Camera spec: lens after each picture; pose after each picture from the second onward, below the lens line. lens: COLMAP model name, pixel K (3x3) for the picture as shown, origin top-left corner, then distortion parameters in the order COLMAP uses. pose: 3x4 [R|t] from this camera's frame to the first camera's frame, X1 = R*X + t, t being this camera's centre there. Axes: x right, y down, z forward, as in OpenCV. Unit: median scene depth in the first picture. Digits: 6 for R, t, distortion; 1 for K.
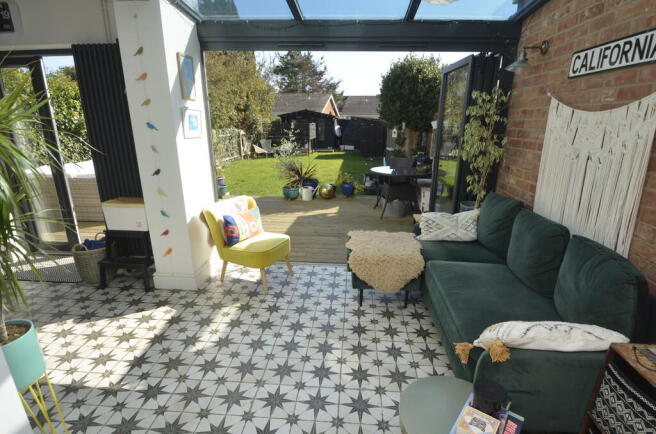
lens RADIAL K [[333.2, 0, 328.0], [0, 333.2, 217.0], [0, 0, 1]] dist [-0.016894, 0.001087]
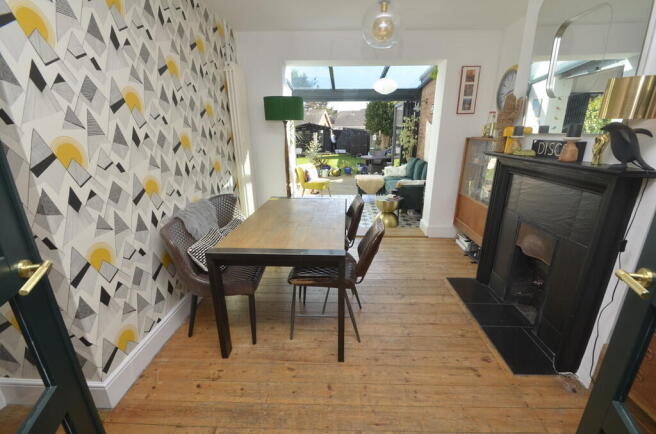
lens RADIAL K [[273.4, 0, 328.0], [0, 273.4, 217.0], [0, 0, 1]] dist [0.001190, 0.000025]
pose [[0.999634, -0.019638, 0.018601, -0.194610], [0.019228, 0.999574, 0.021972, 0.323775], [-0.019024, -0.021606, 0.999586, -1.084281]]
